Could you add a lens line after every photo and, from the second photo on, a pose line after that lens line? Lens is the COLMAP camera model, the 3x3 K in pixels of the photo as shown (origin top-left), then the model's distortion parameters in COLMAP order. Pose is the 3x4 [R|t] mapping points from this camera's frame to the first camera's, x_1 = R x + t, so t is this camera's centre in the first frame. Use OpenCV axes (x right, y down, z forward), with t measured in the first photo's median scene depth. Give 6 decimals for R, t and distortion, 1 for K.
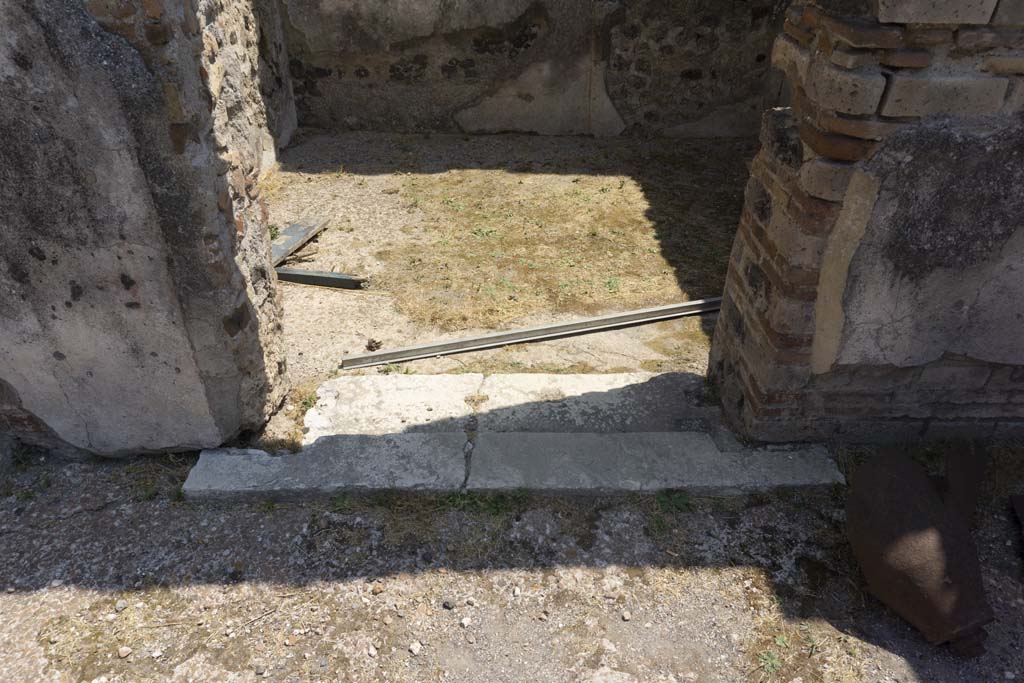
lens RADIAL K [[714.4, 0, 512.3], [0, 714.4, 342.8], [0, 0, 1]] dist [-0.008393, -0.000934]
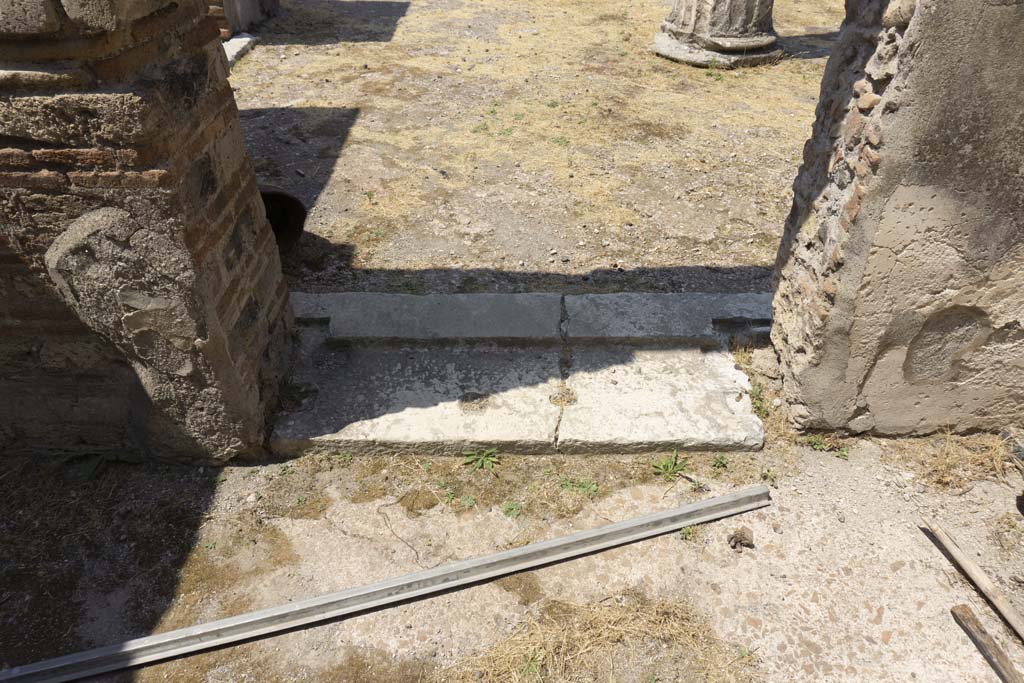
lens RADIAL K [[714.4, 0, 512.9], [0, 714.4, 341.4], [0, 0, 1]] dist [-0.008393, -0.000934]
pose [[-0.999656, -0.021935, 0.014391, -0.000191], [0.006247, 0.333749, 0.942641, -0.518083], [-0.025480, 0.942407, -0.333497, 0.846376]]
